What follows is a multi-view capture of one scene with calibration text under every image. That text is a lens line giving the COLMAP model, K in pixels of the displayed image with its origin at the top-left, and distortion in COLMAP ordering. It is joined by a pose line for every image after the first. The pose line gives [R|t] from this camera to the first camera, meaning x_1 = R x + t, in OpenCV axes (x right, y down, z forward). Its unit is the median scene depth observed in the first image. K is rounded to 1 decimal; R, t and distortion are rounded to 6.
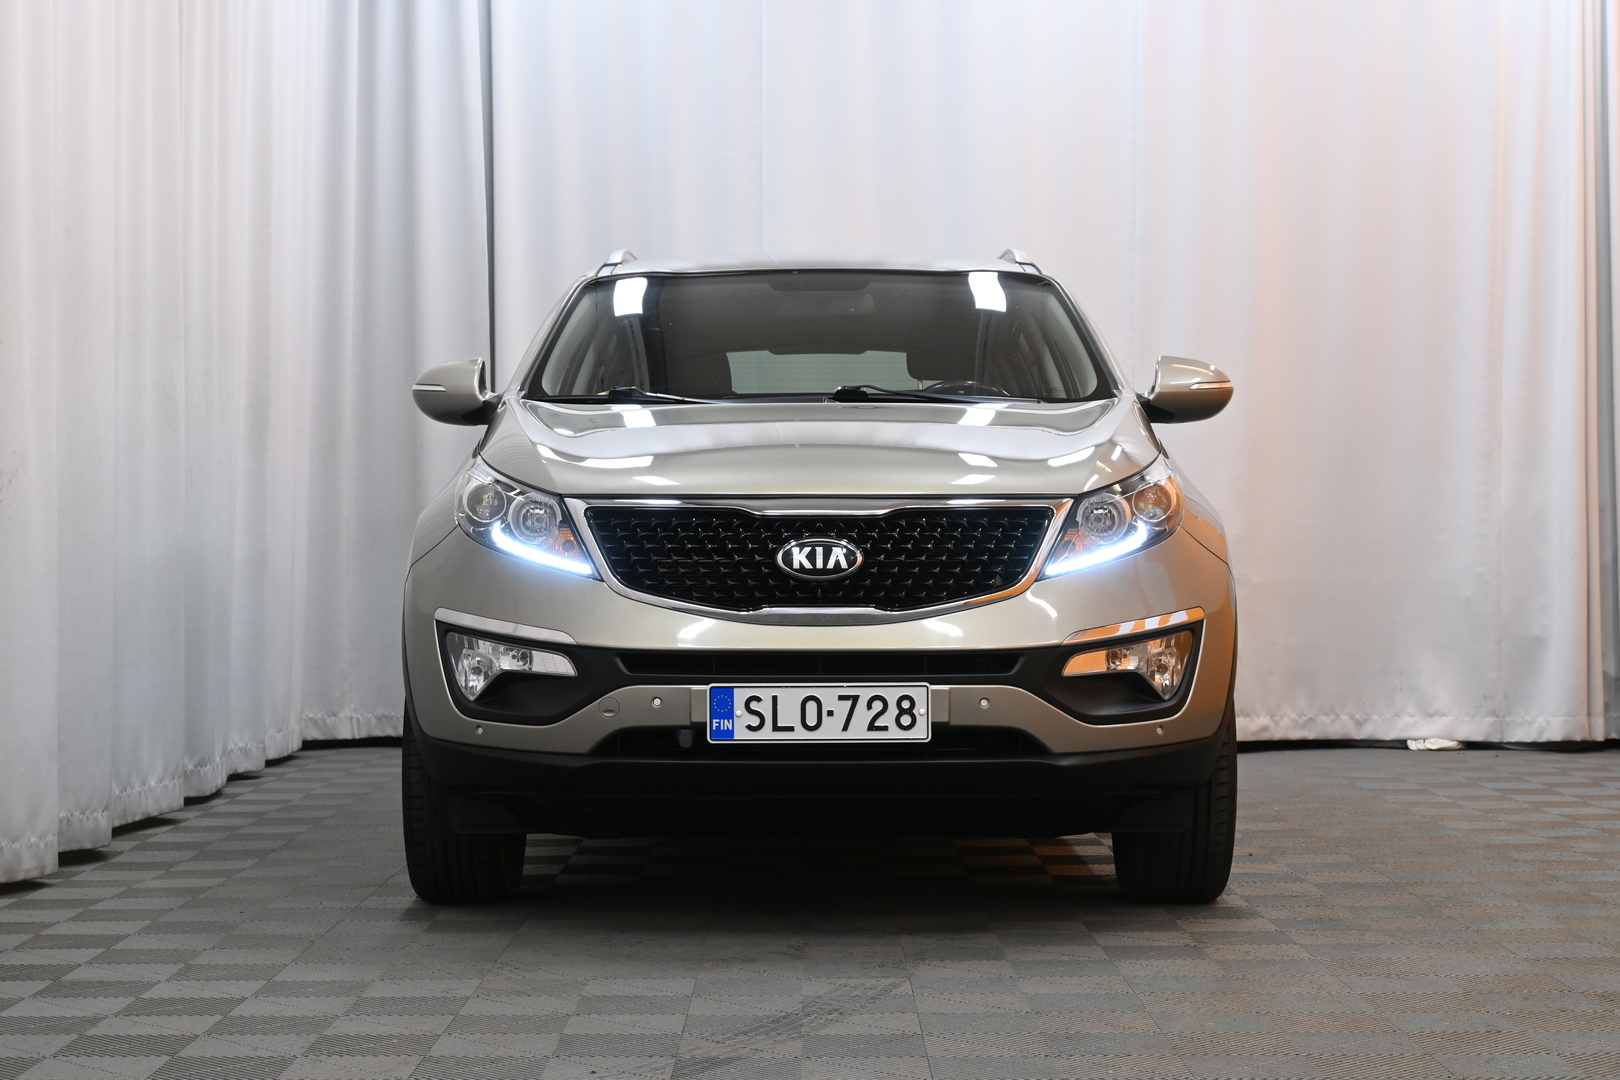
lens RADIAL K [[2821.5, 0, 802.1], [0, 2821.5, 536.8], [0, 0, 1]] dist [-0.033903, 0.000000]
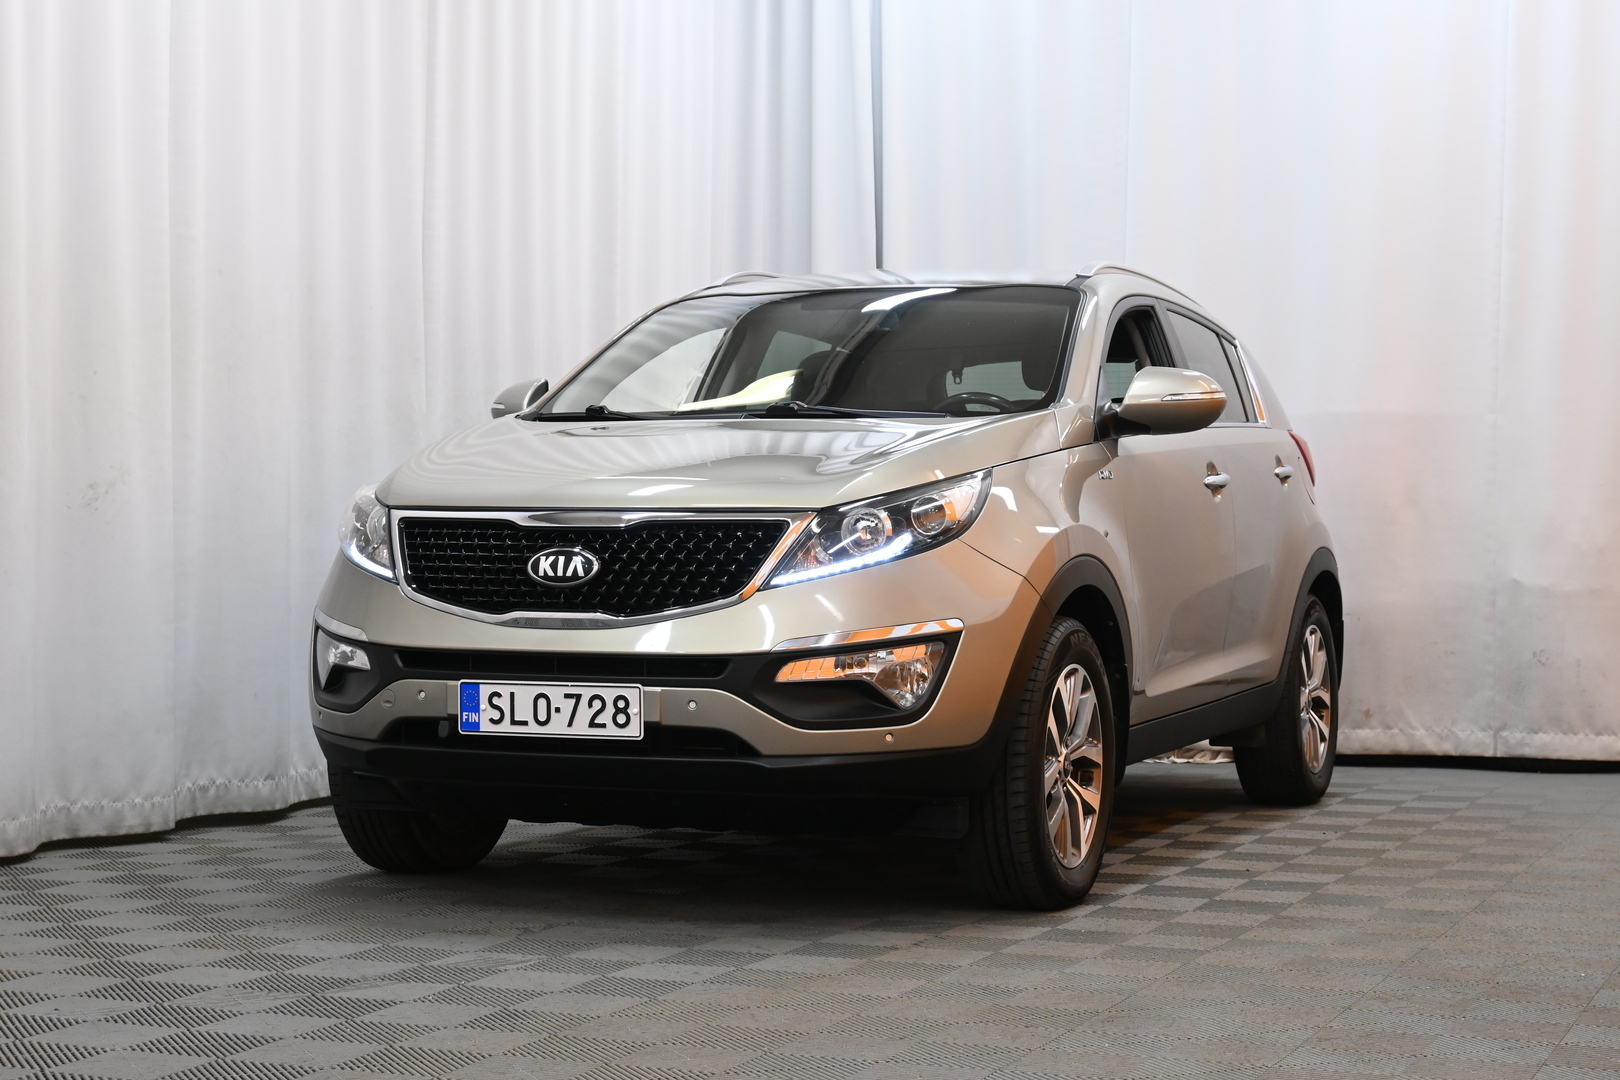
lens RADIAL K [[2821.5, 0, 800.7], [0, 2821.5, 541.6], [0, 0, 1]] dist [-0.033903, 0.000000]
pose [[0.924086, 0.007821, -0.382104, 0.504395], [-0.006552, 0.999968, 0.004622, -0.007543], [0.382128, -0.001767, 0.924108, 0.036124]]
